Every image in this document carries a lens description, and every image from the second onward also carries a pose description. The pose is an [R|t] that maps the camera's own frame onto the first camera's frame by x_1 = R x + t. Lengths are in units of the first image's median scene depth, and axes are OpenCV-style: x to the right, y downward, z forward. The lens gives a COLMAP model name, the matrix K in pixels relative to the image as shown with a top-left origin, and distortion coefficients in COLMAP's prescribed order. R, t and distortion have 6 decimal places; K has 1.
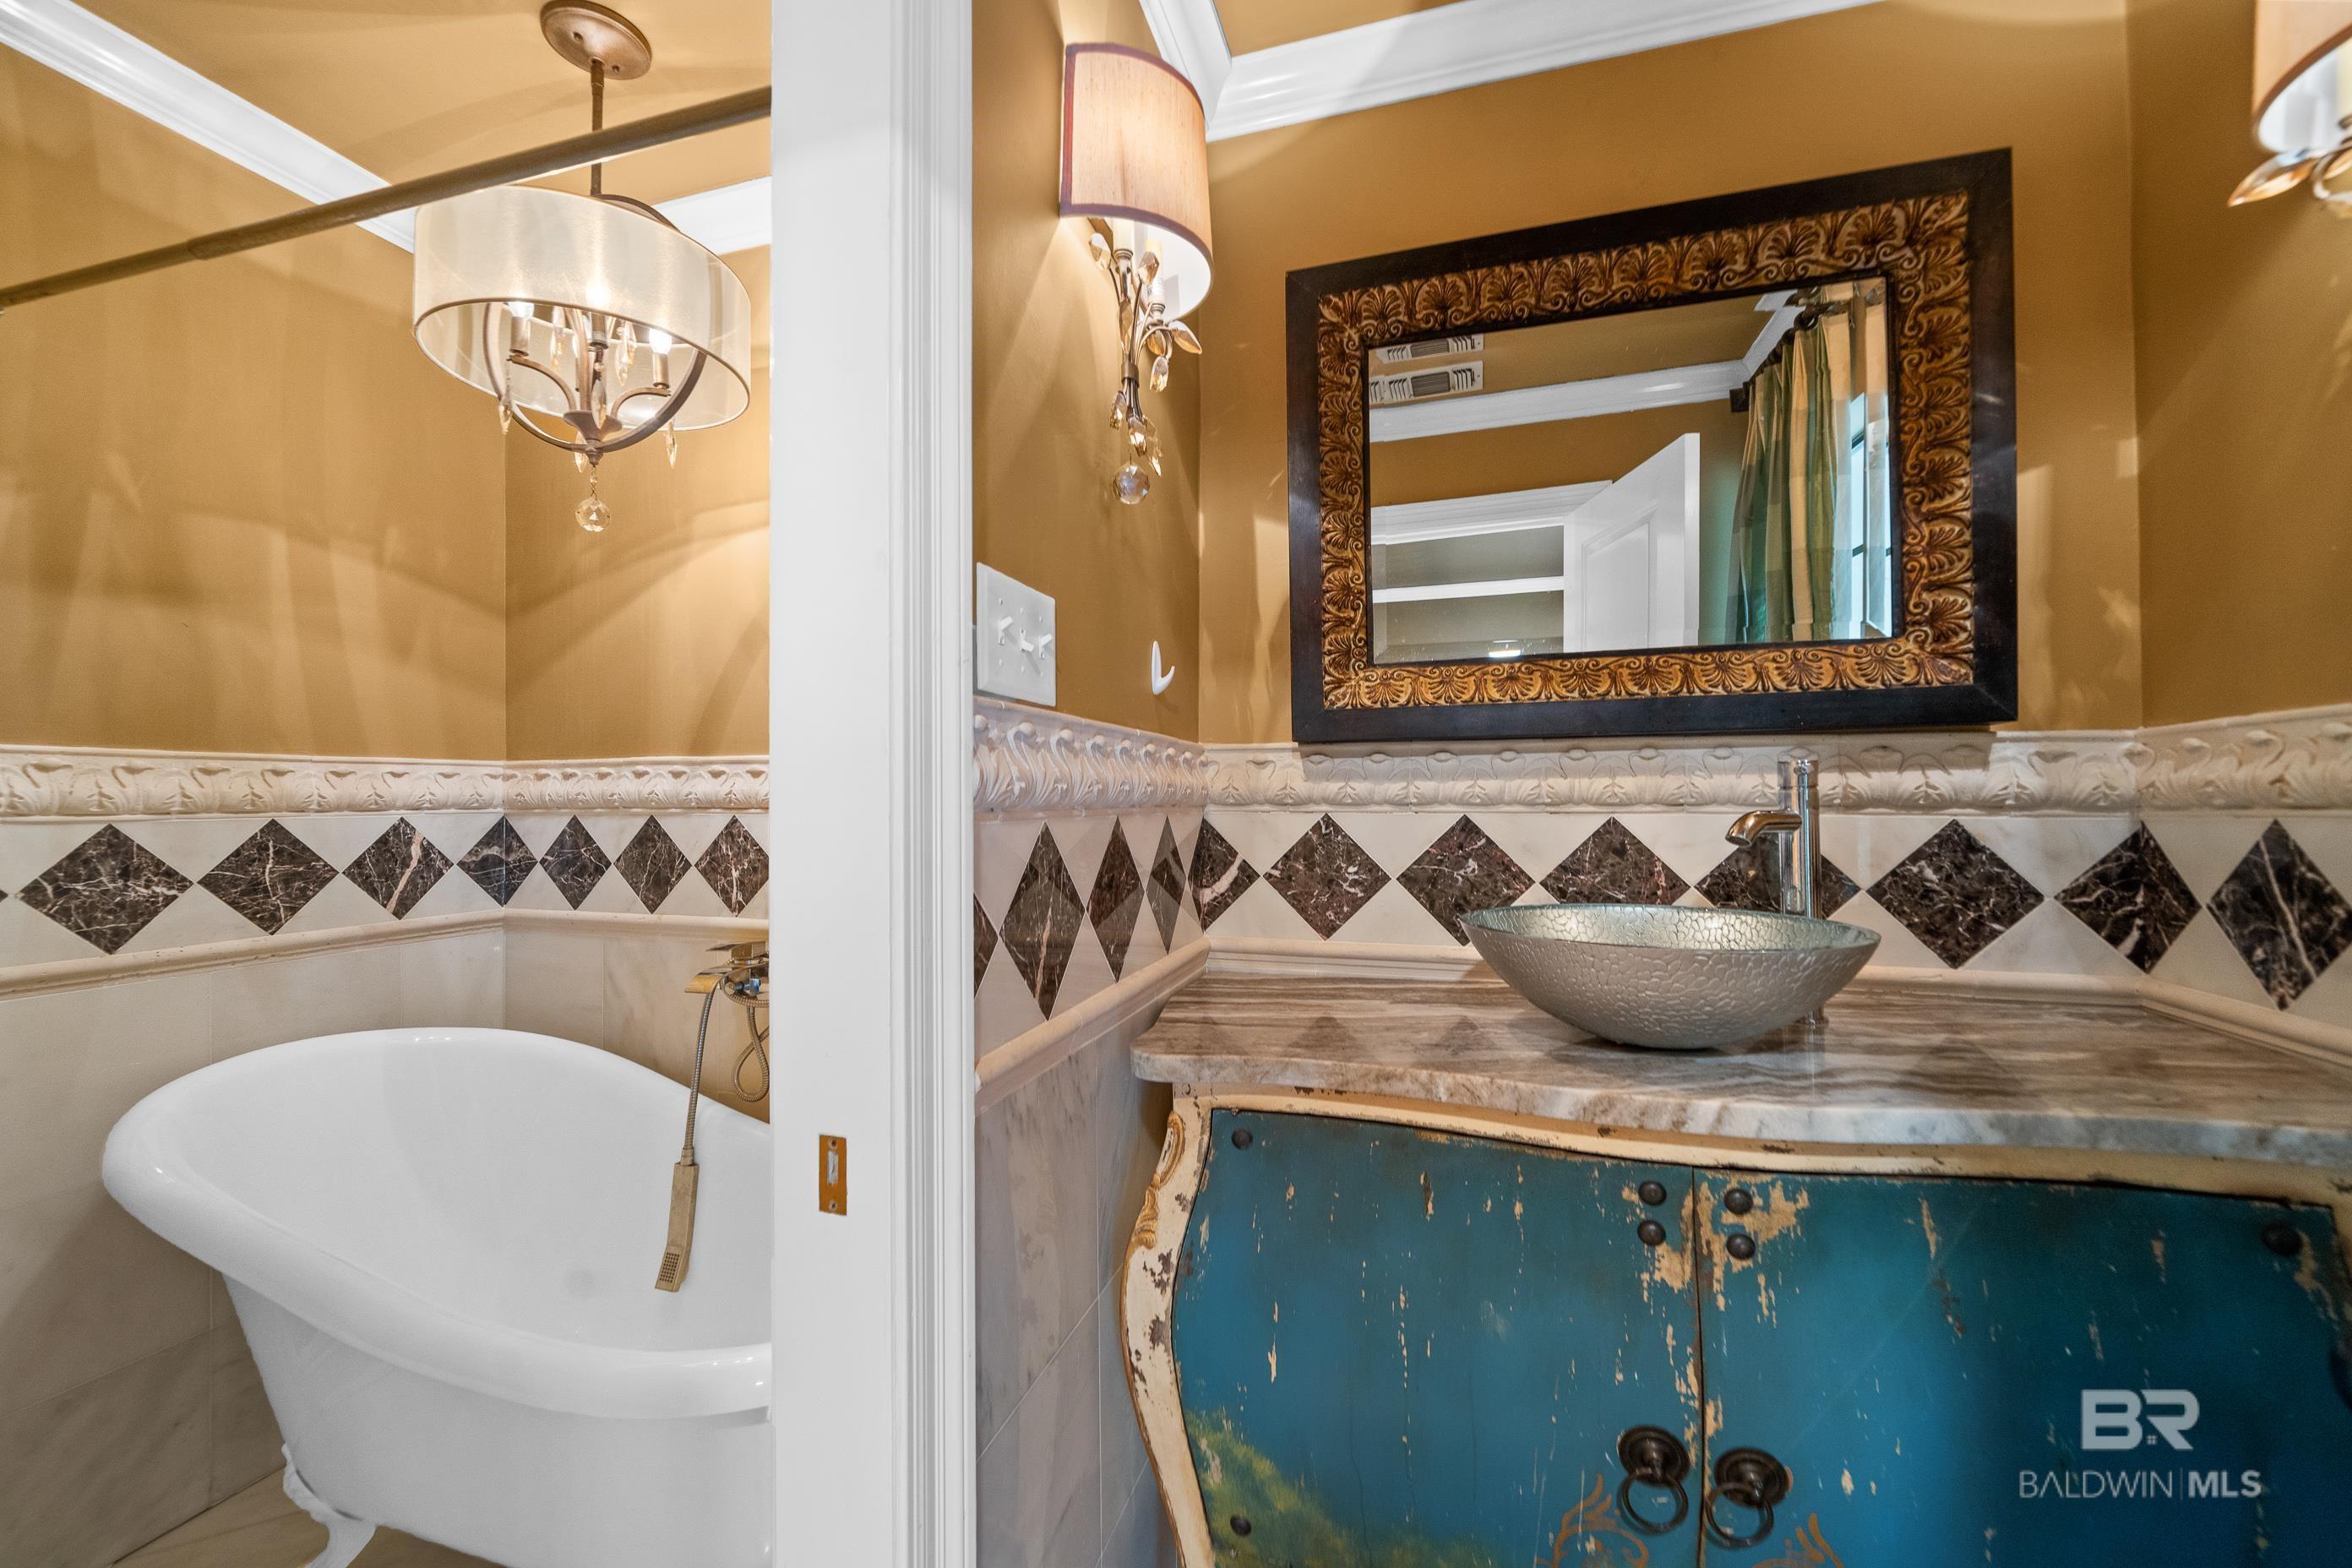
lens RADIAL K [[933.1, 0, 1181.4], [0, 933.1, 809.3], [0, 0, 1]] dist [-0.000479, -0.000039]
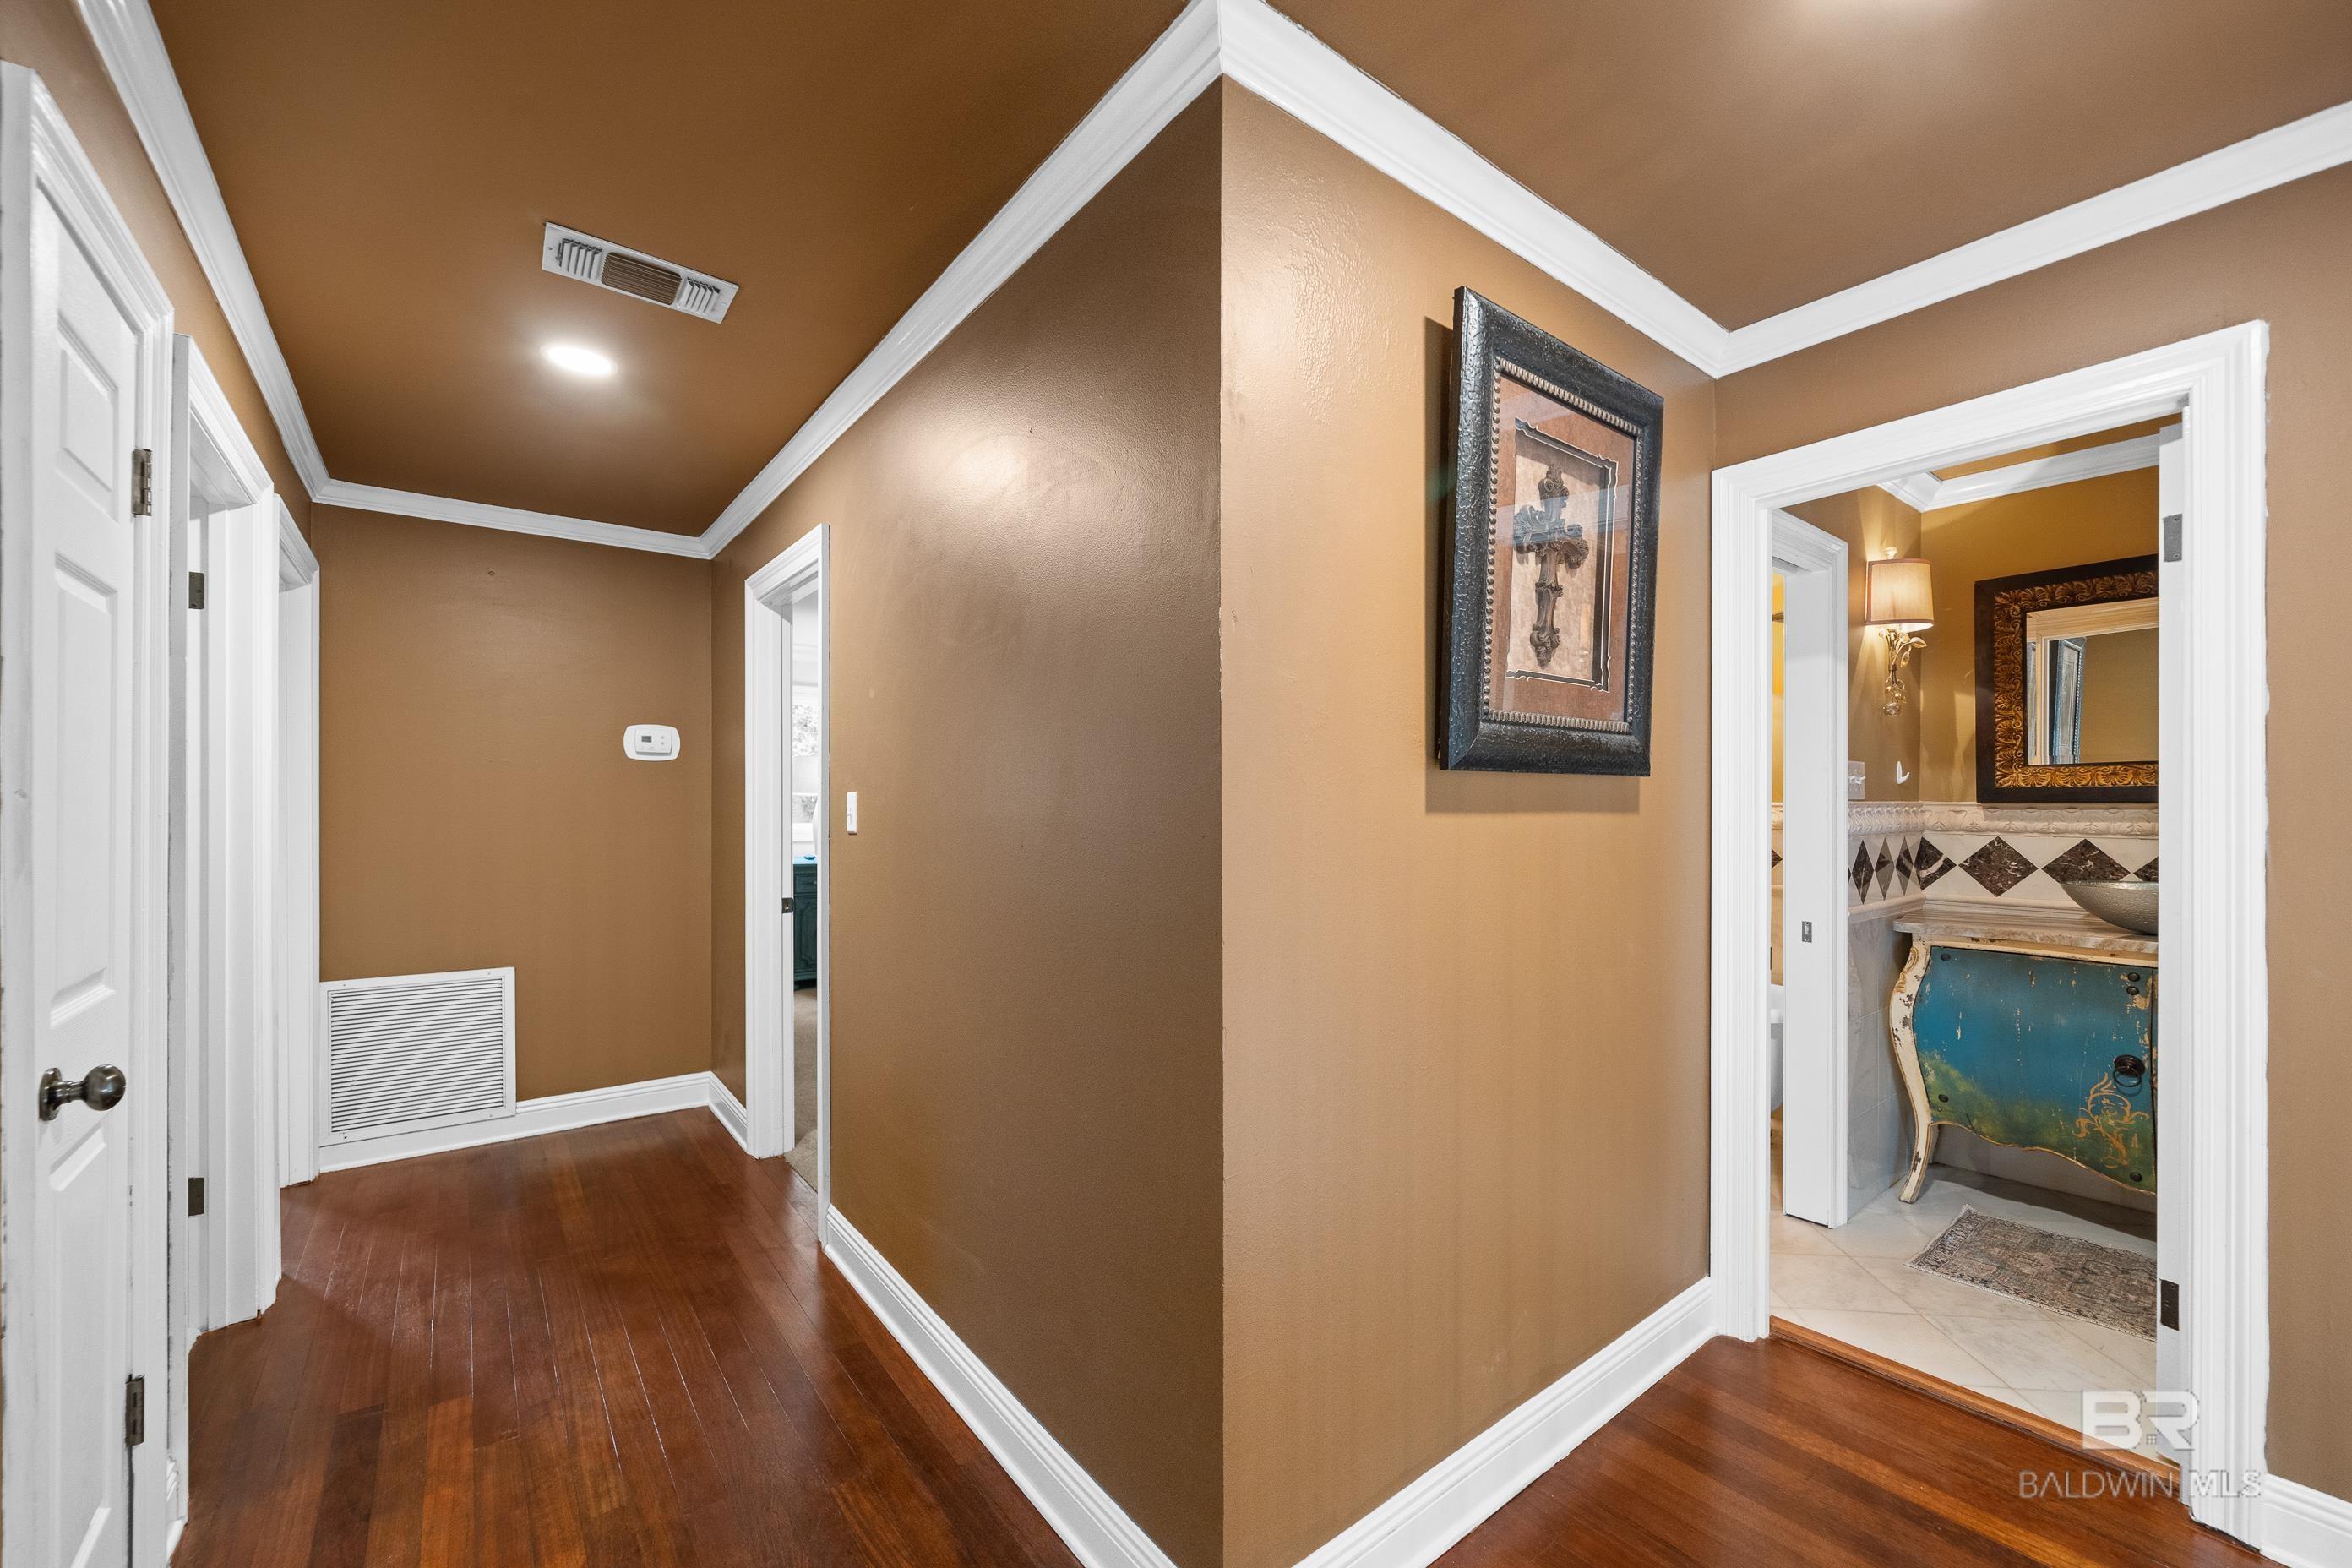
lens RADIAL K [[933.1, 0, 1181.4], [0, 933.1, 809.3], [0, 0, 1]] dist [-0.000479, -0.000039]
pose [[0.814376, 0.006536, -0.580301, -0.193533], [-0.006747, 0.999976, 0.001794, -0.075428], [0.580299, 0.002454, 0.814400, -2.798762]]
